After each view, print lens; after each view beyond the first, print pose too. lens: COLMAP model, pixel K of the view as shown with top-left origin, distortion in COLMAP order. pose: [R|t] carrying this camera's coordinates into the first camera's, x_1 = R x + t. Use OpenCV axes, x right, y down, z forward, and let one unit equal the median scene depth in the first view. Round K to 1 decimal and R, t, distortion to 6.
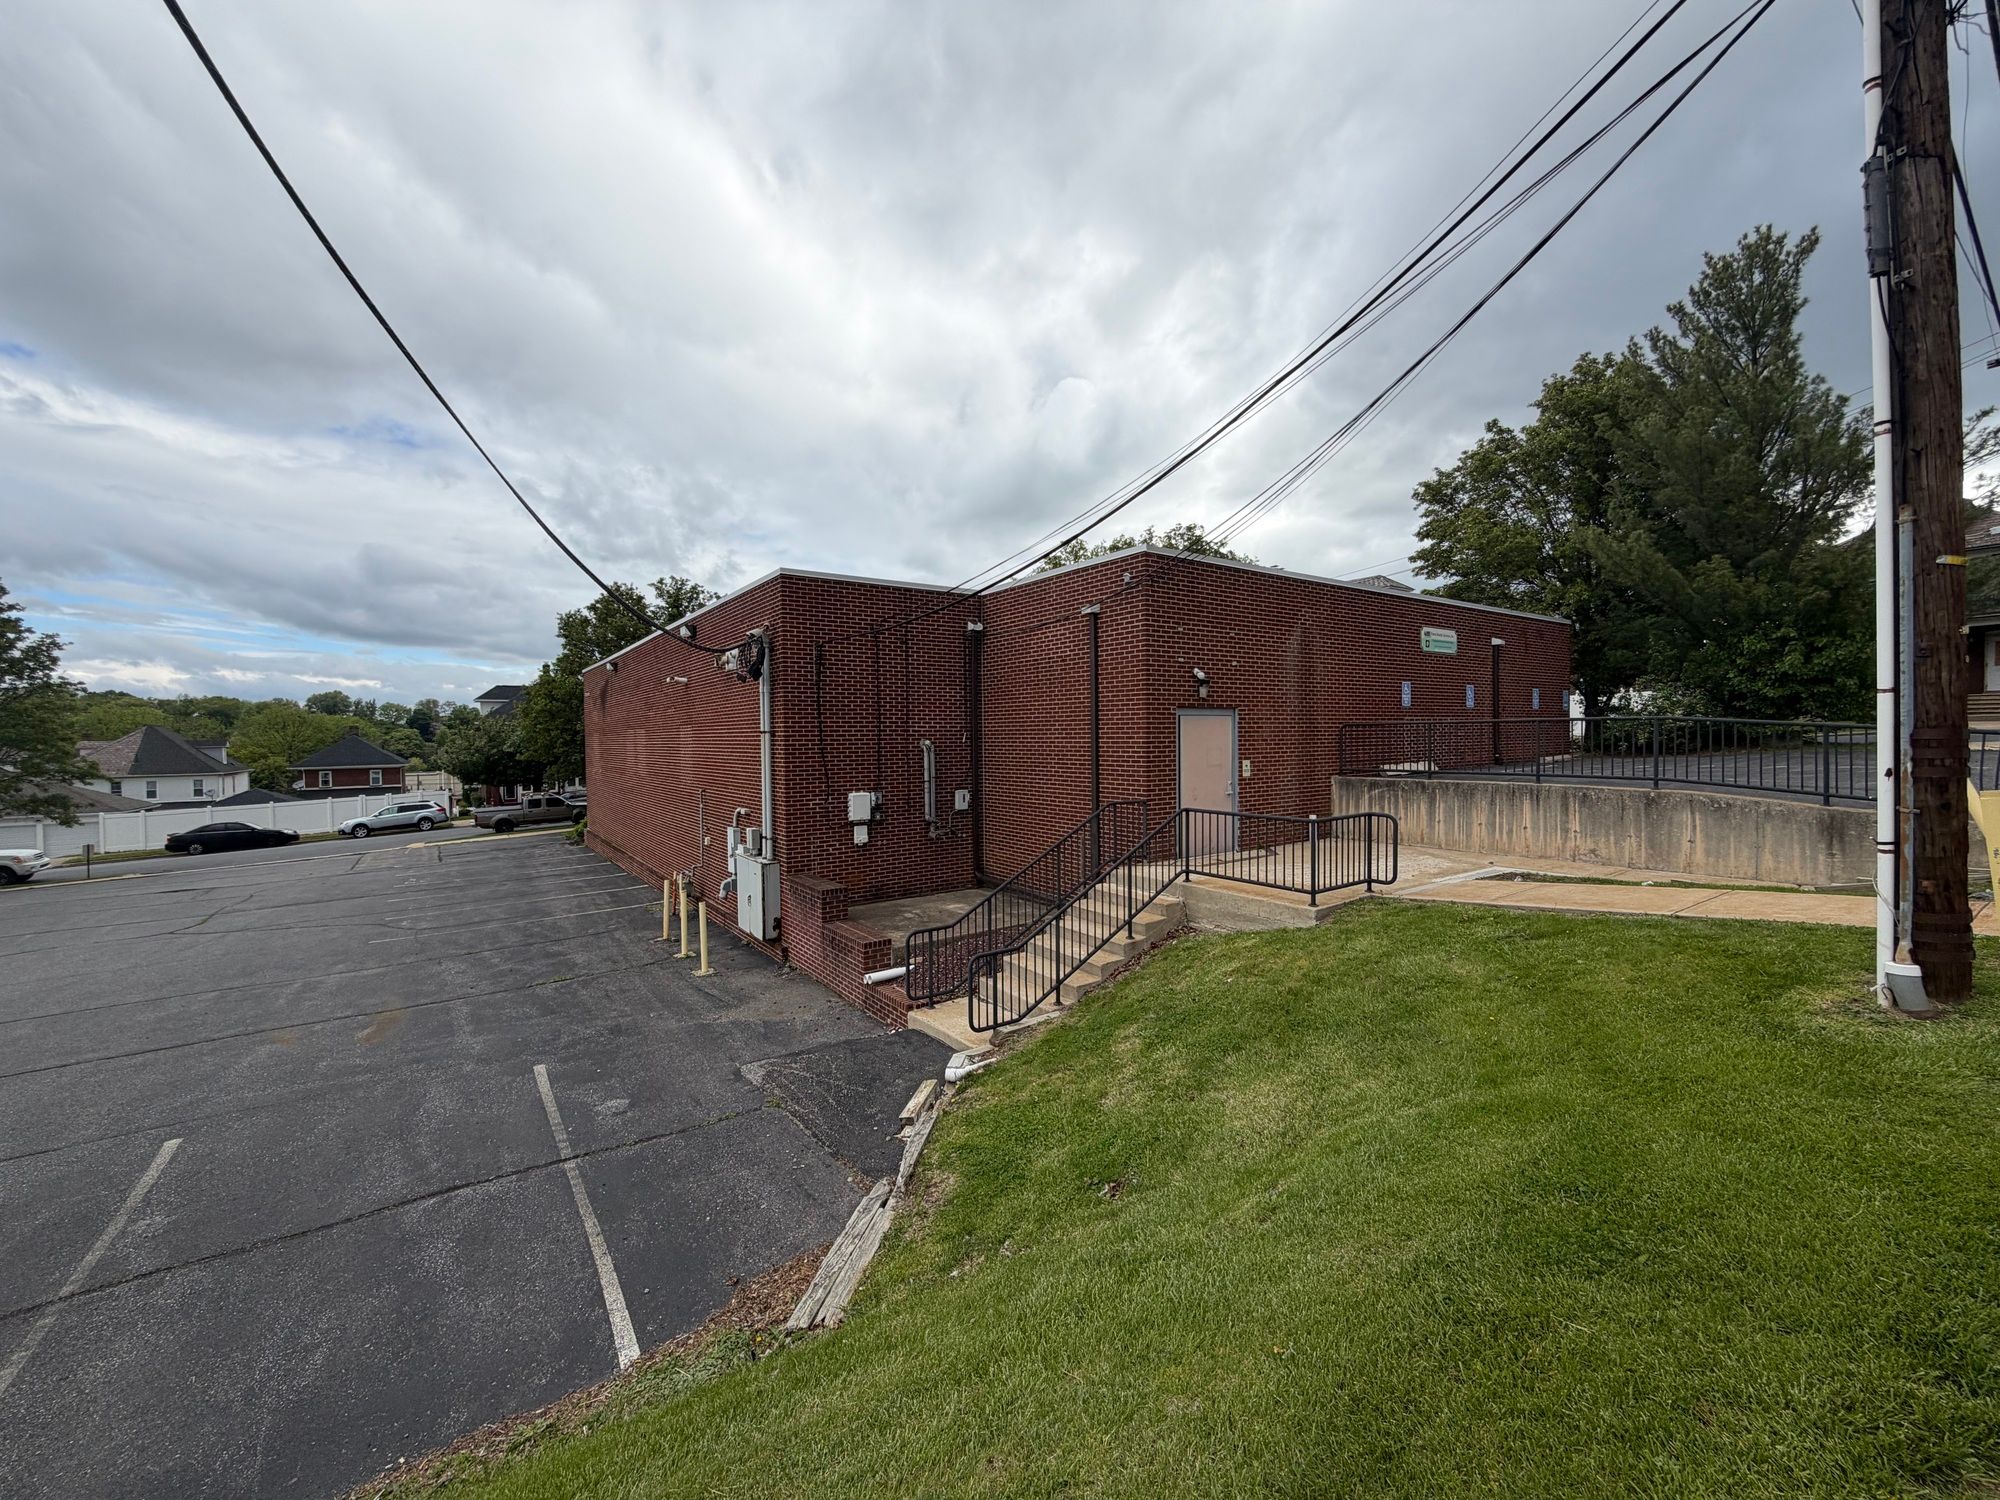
lens RADIAL K [[795.6, 0, 992.3], [0, 795.6, 756.6], [0, 0, 1]] dist [-0.002237, -0.000723]
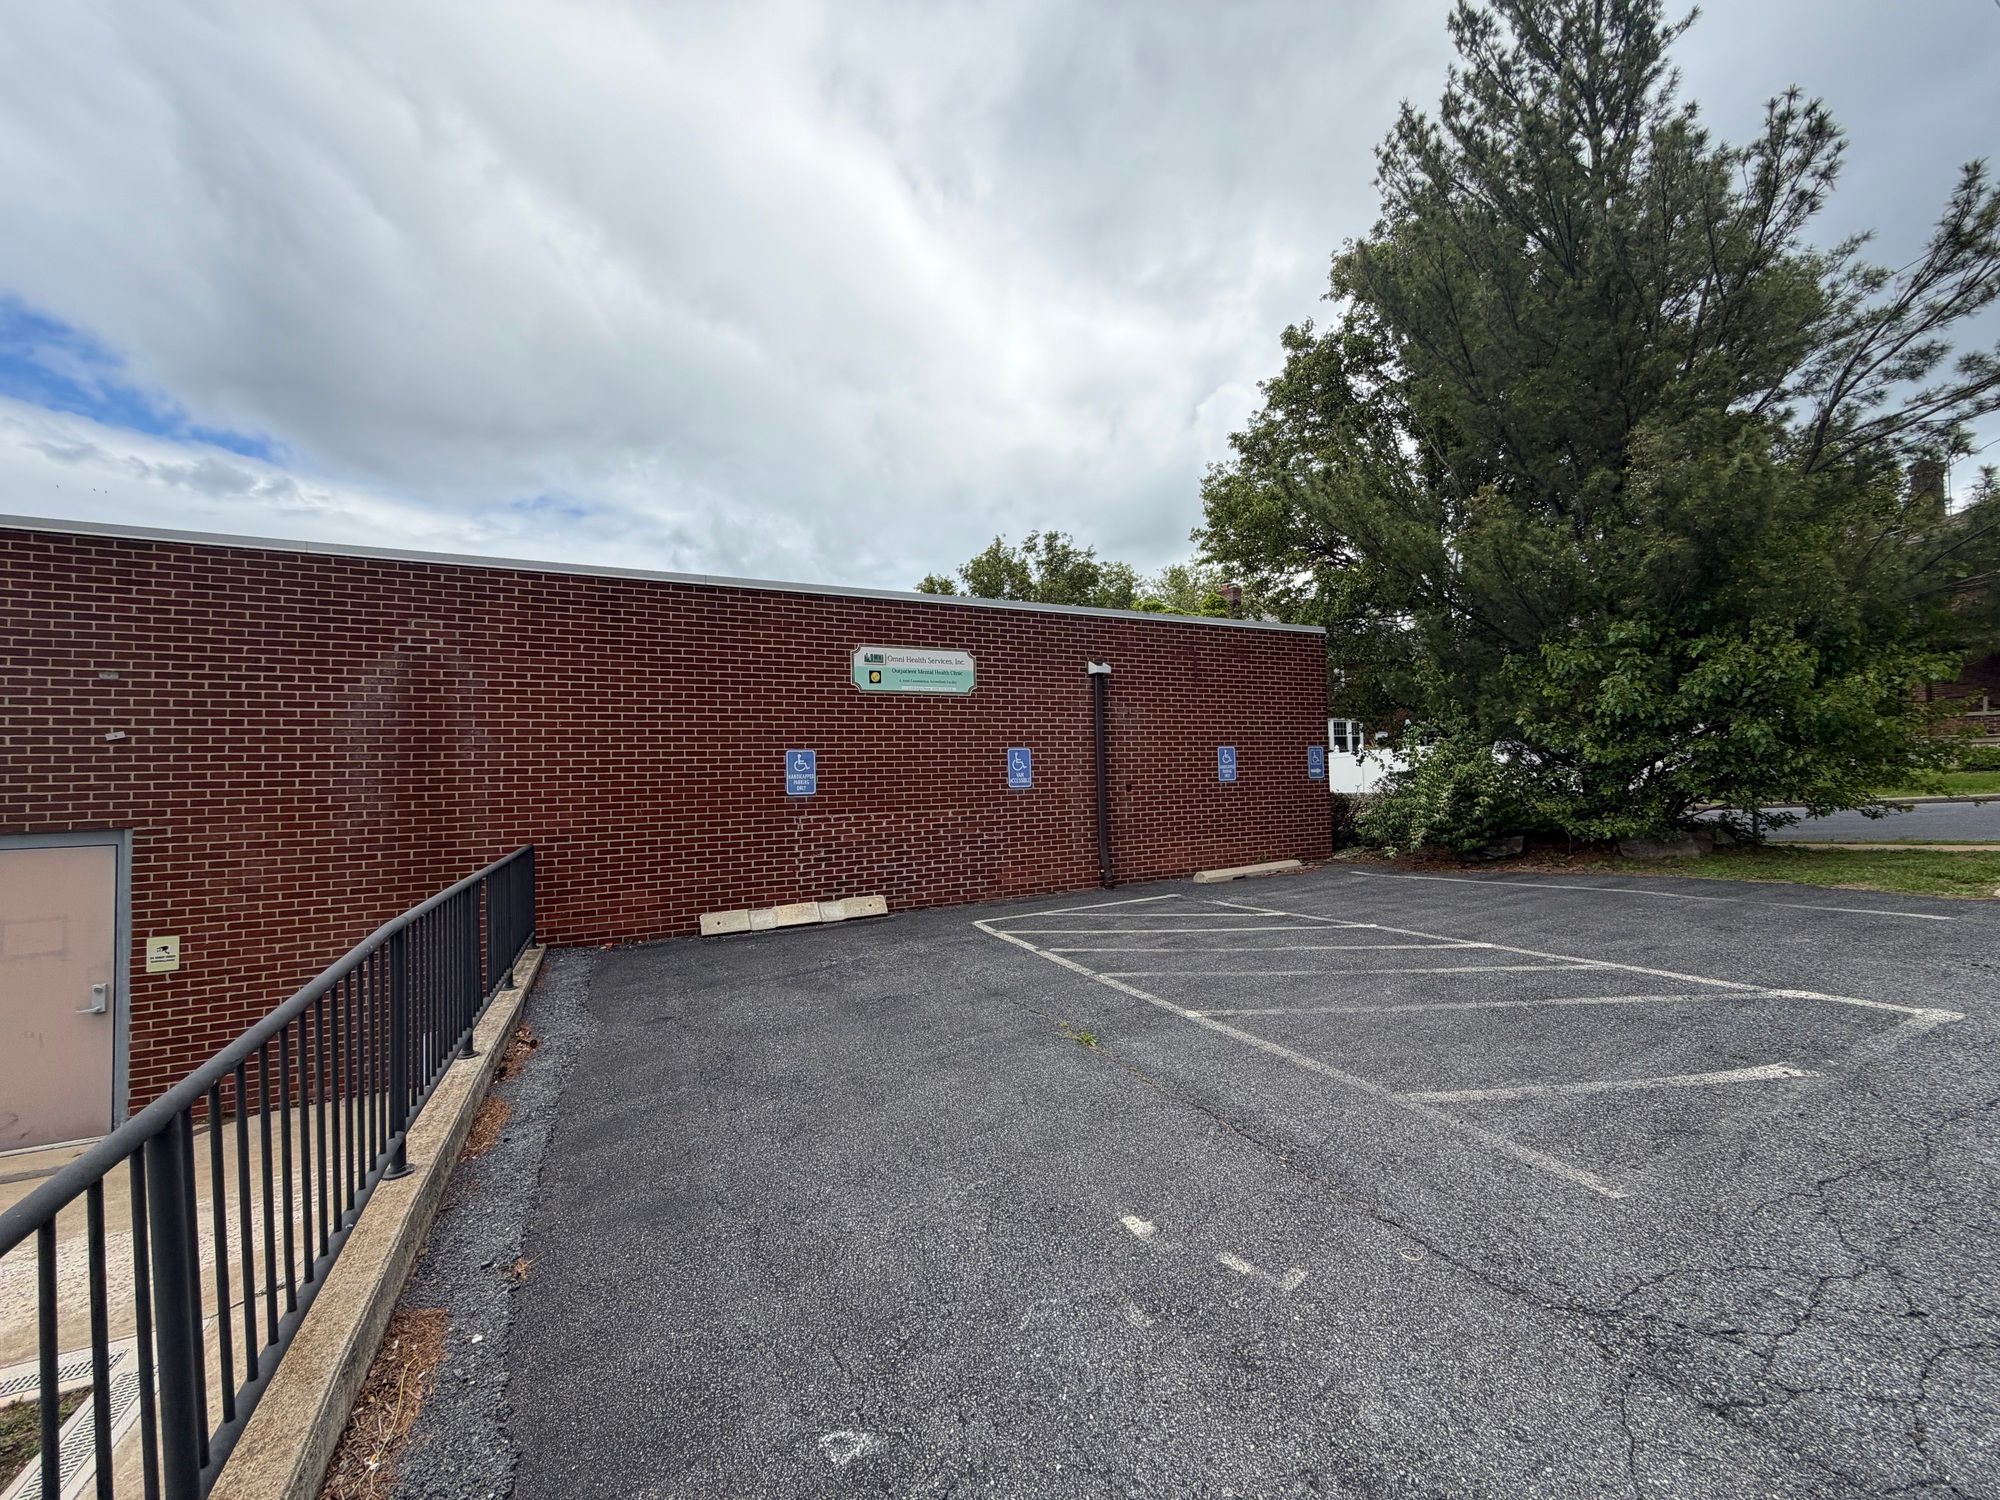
lens RADIAL K [[795.6, 0, 1004.6], [0, 795.6, 751.6], [0, 0, 1]] dist [-0.002237, -0.000723]
pose [[0.989739, -0.015262, -0.142066, 0.849048], [0.008043, 0.998654, -0.051247, -0.074382], [0.142657, 0.049578, 0.988530, 0.571682]]
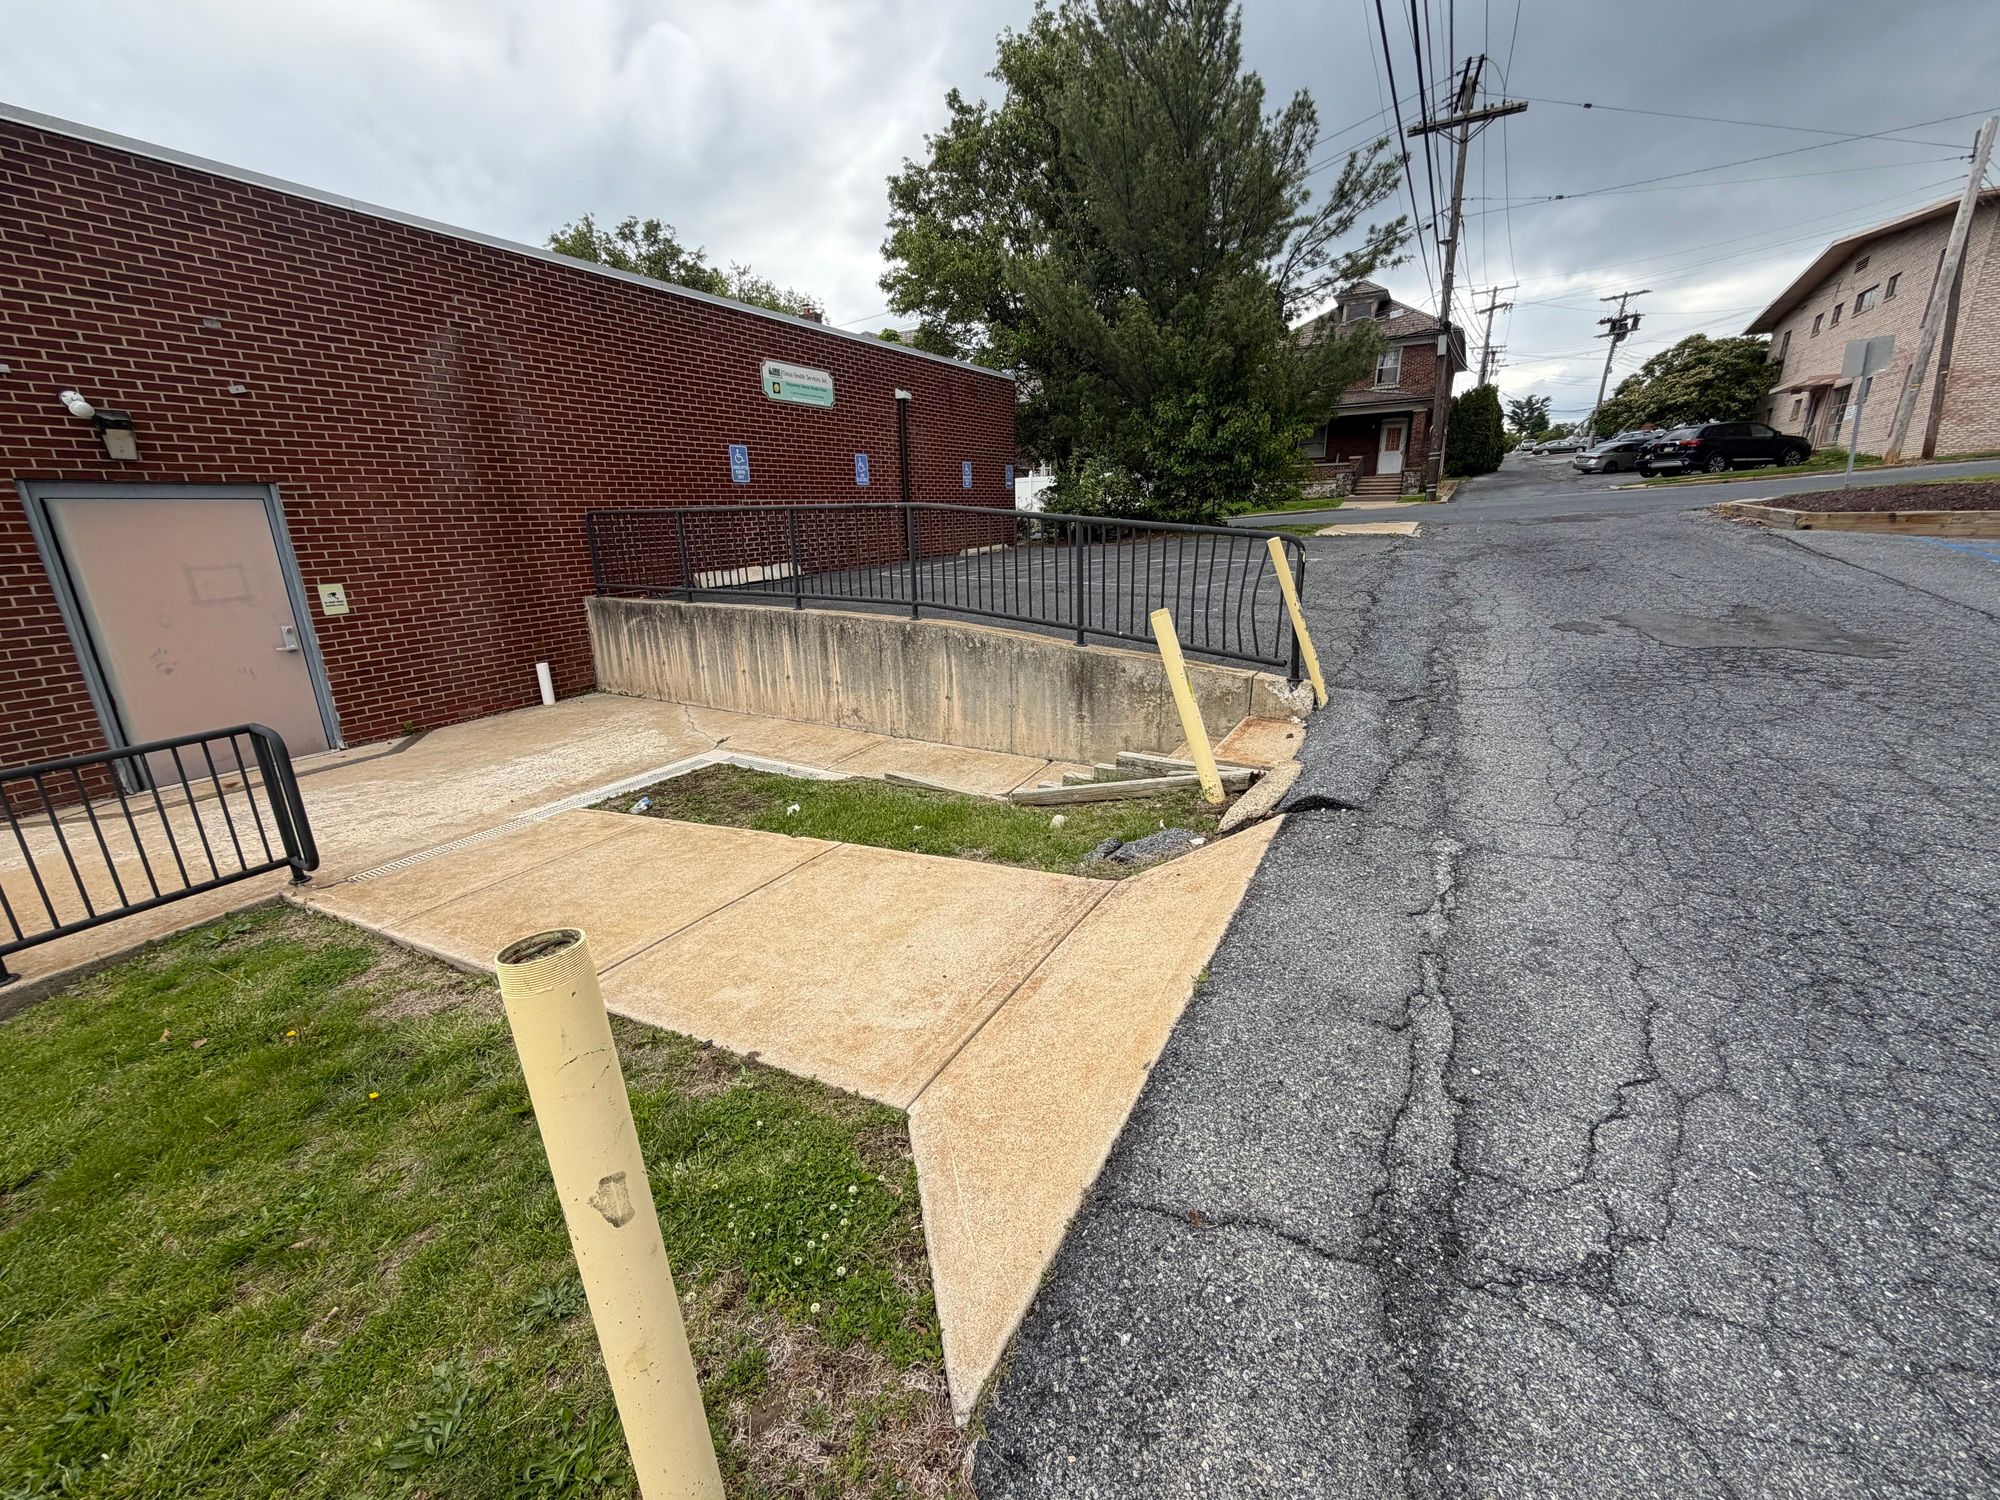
lens RADIAL K [[795.6, 0, 1009.8], [0, 795.6, 757.4], [0, 0, 1]] dist [-0.002237, -0.000723]
pose [[0.895946, -0.135344, 0.423041, 0.469910], [0.016272, 0.961805, 0.273250, -0.021379], [-0.443866, -0.237934, 0.863928, 0.281445]]
